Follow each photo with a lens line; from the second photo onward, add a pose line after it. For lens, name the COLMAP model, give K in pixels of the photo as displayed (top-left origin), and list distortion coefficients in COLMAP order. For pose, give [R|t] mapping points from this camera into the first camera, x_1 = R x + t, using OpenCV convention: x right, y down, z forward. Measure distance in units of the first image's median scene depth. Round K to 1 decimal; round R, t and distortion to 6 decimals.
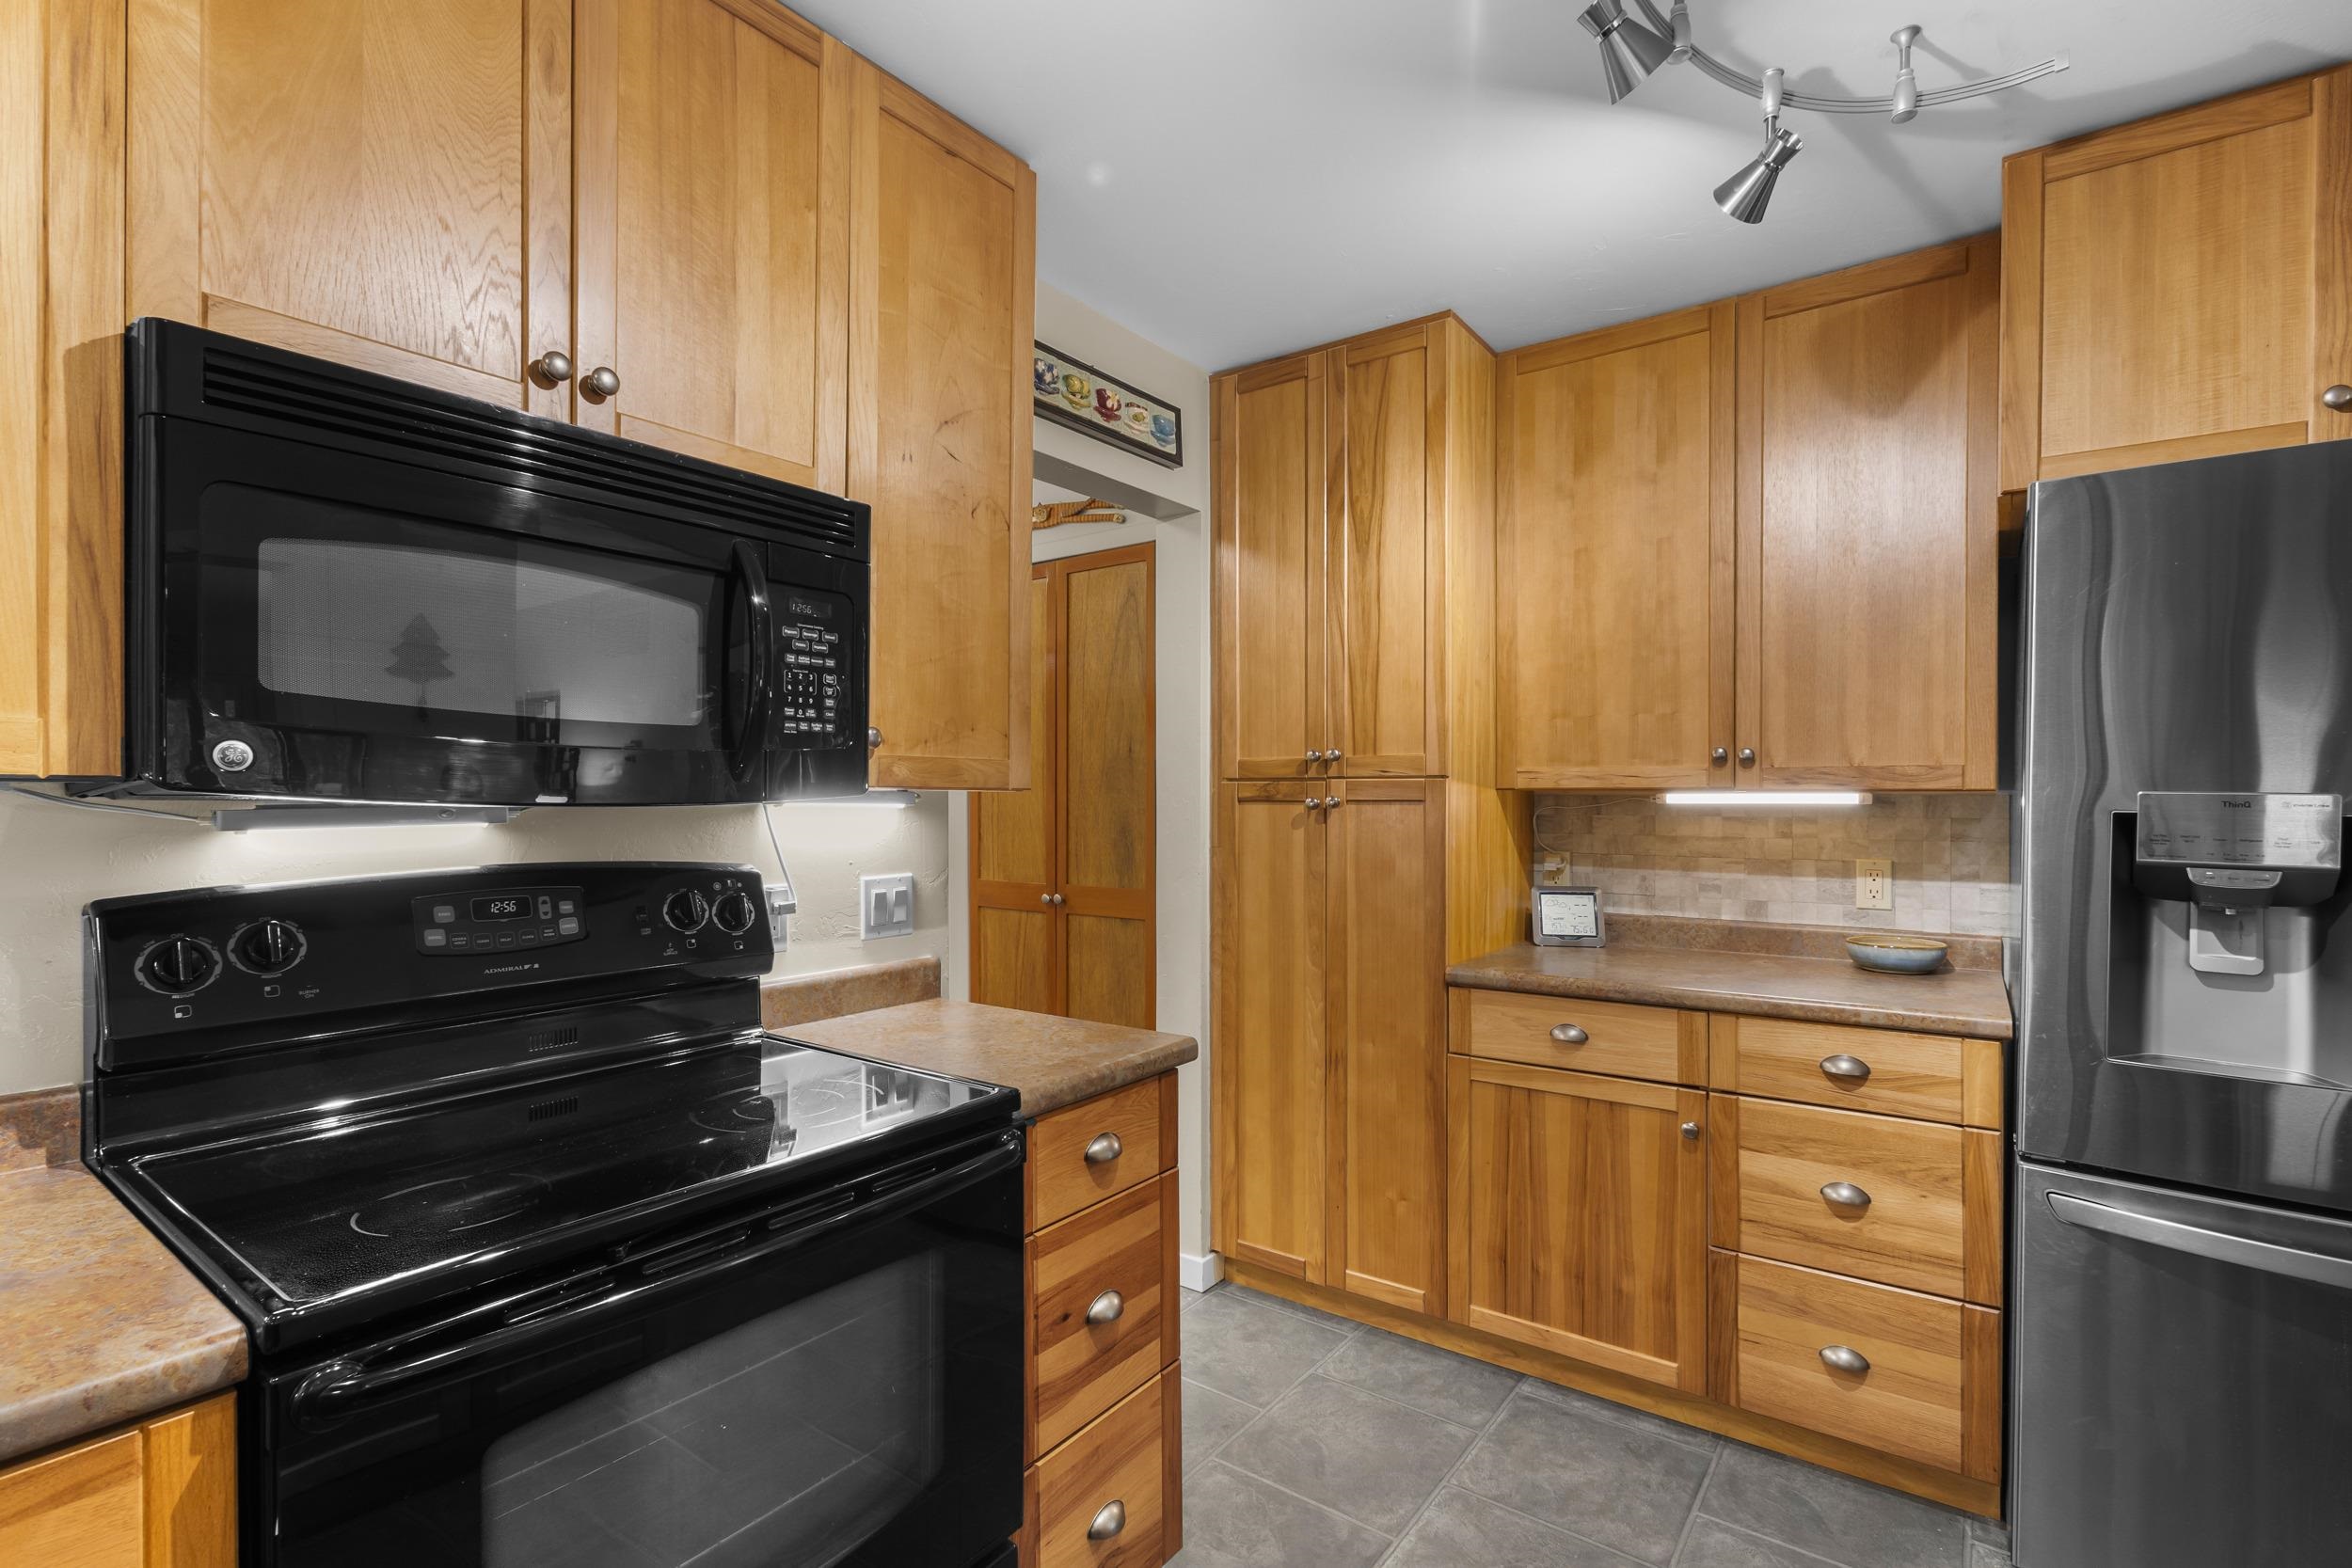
lens RADIAL K [[1096.7, 0, 1182.9], [0, 1096.7, 797.7], [0, 0, 1]] dist [0.006216, -0.000121]
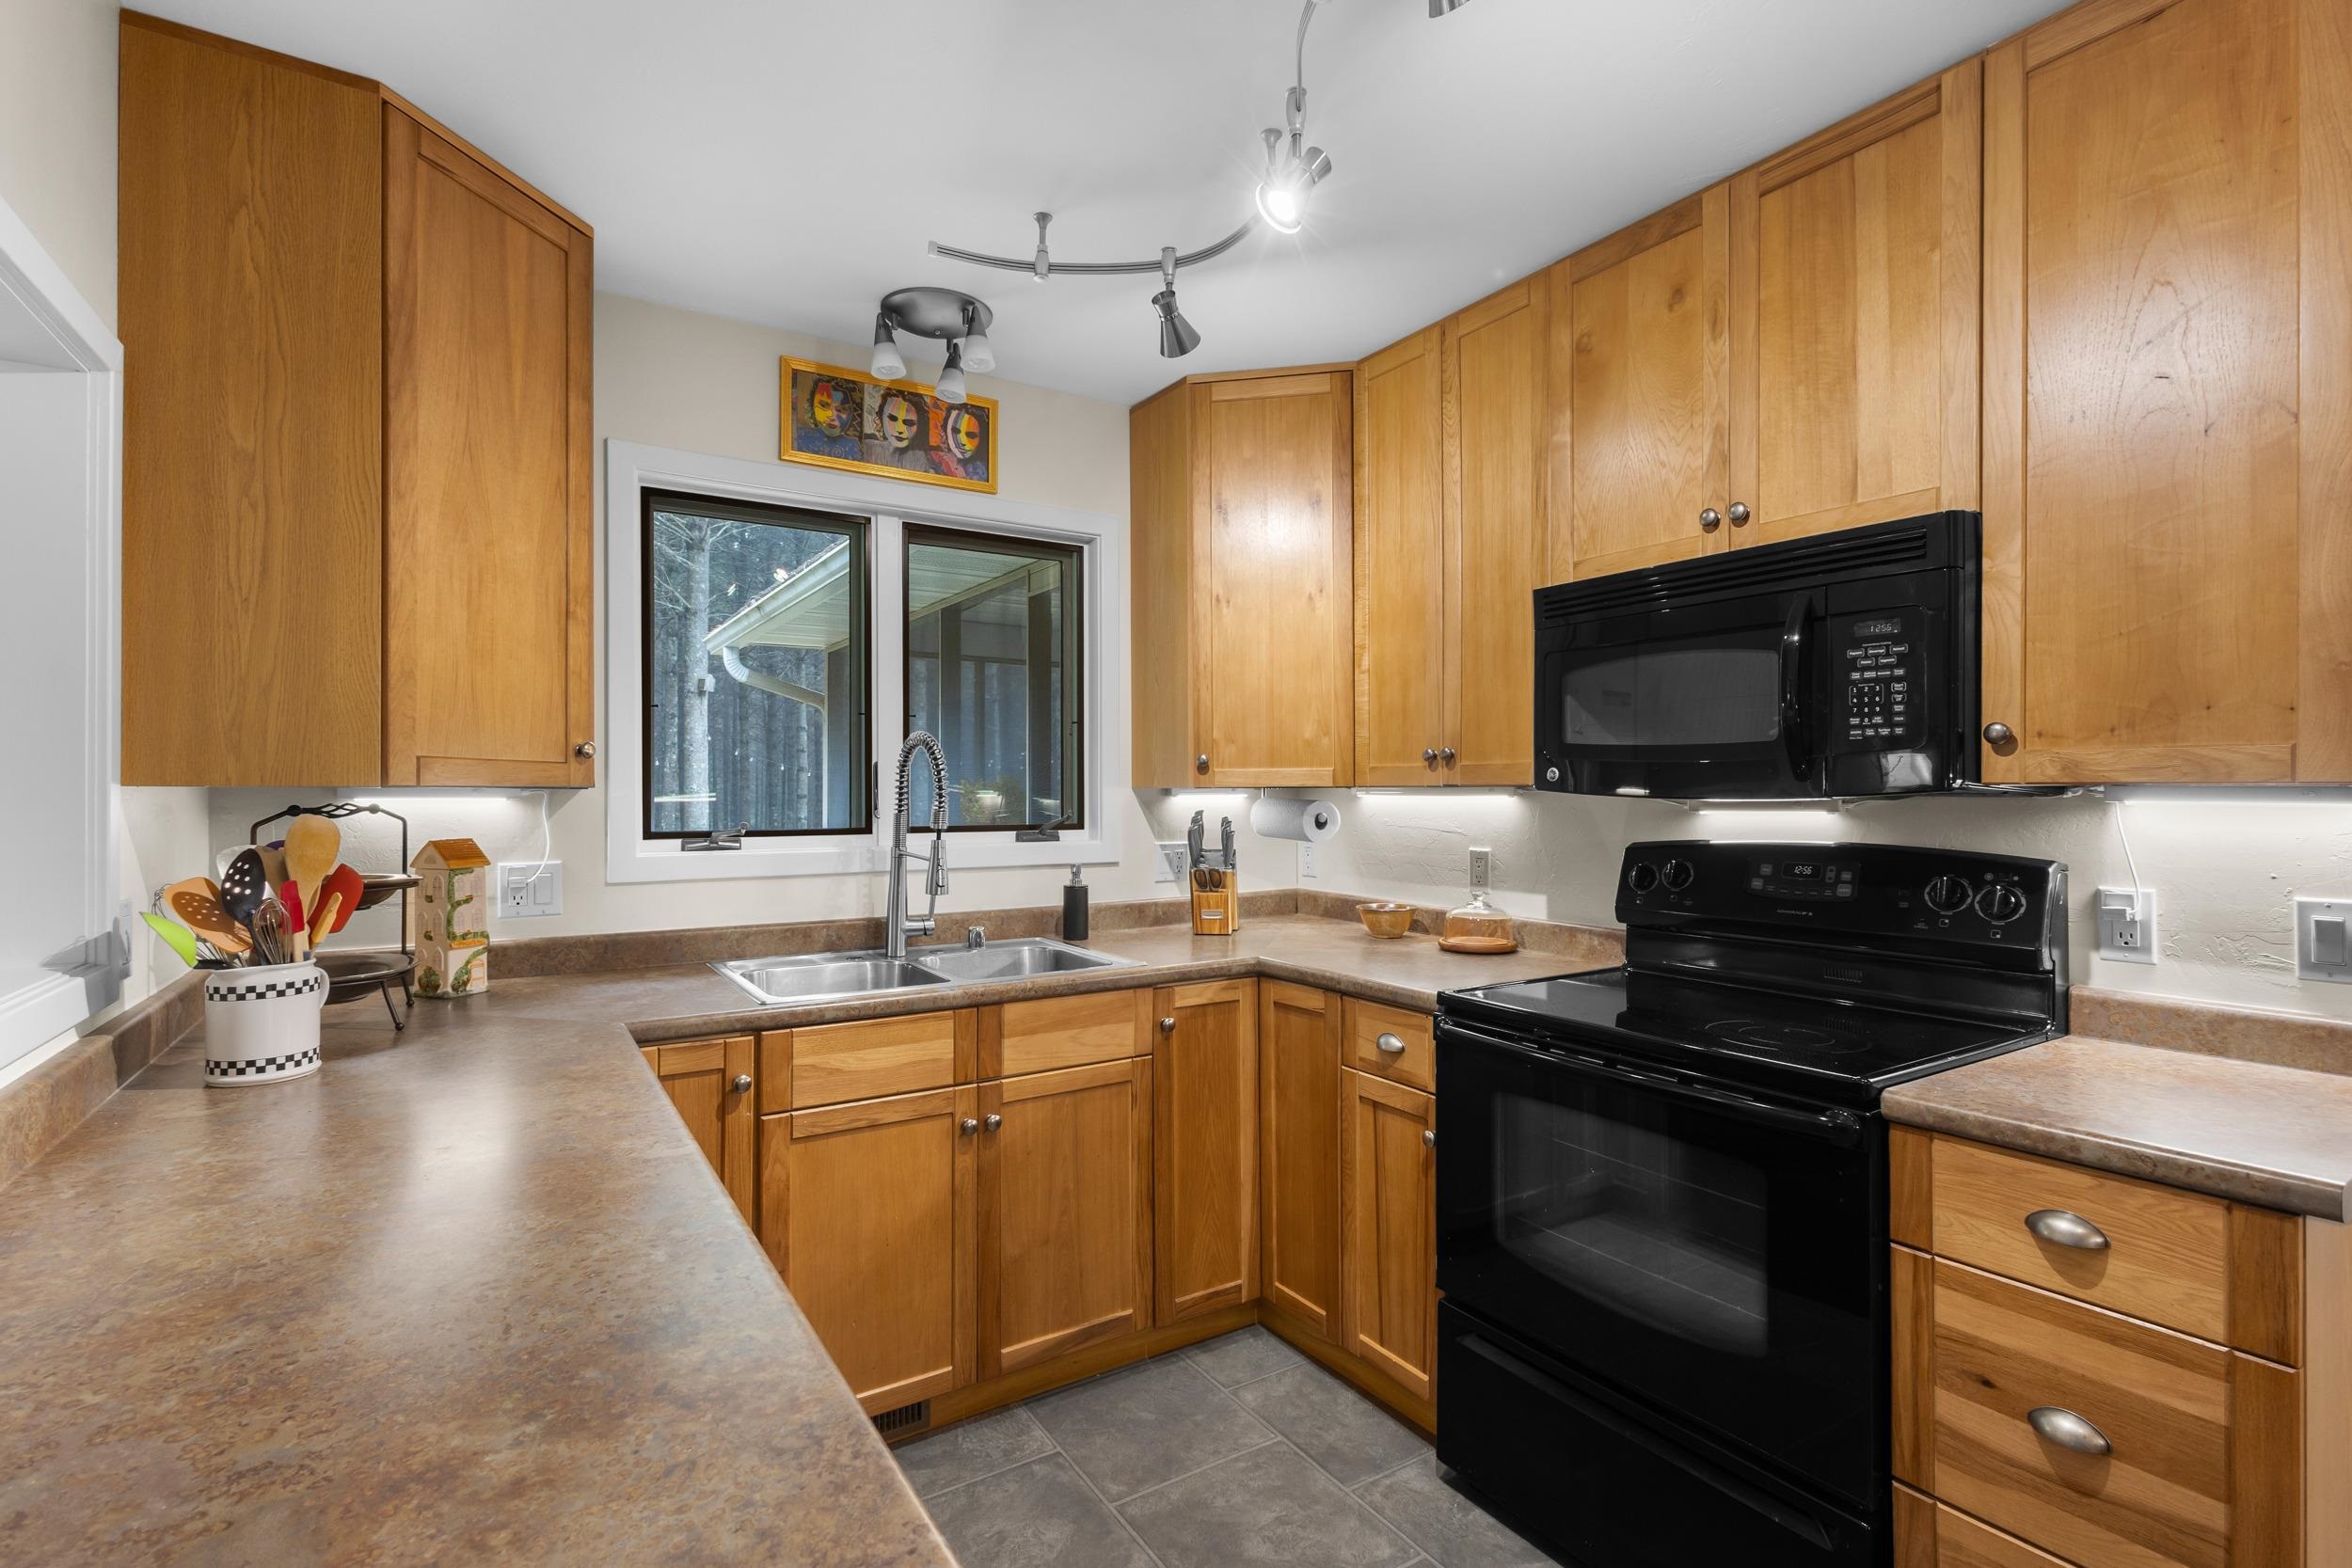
lens RADIAL K [[1096.7, 0, 1183.0], [0, 1096.7, 787.7], [0, 0, 1]] dist [0.006216, -0.000121]
pose [[-0.362999, -0.005608, -0.931773, 0.984986], [-0.001055, 0.999984, -0.005608, 0.000463], [0.931789, -0.001053, -0.362999, 0.742304]]
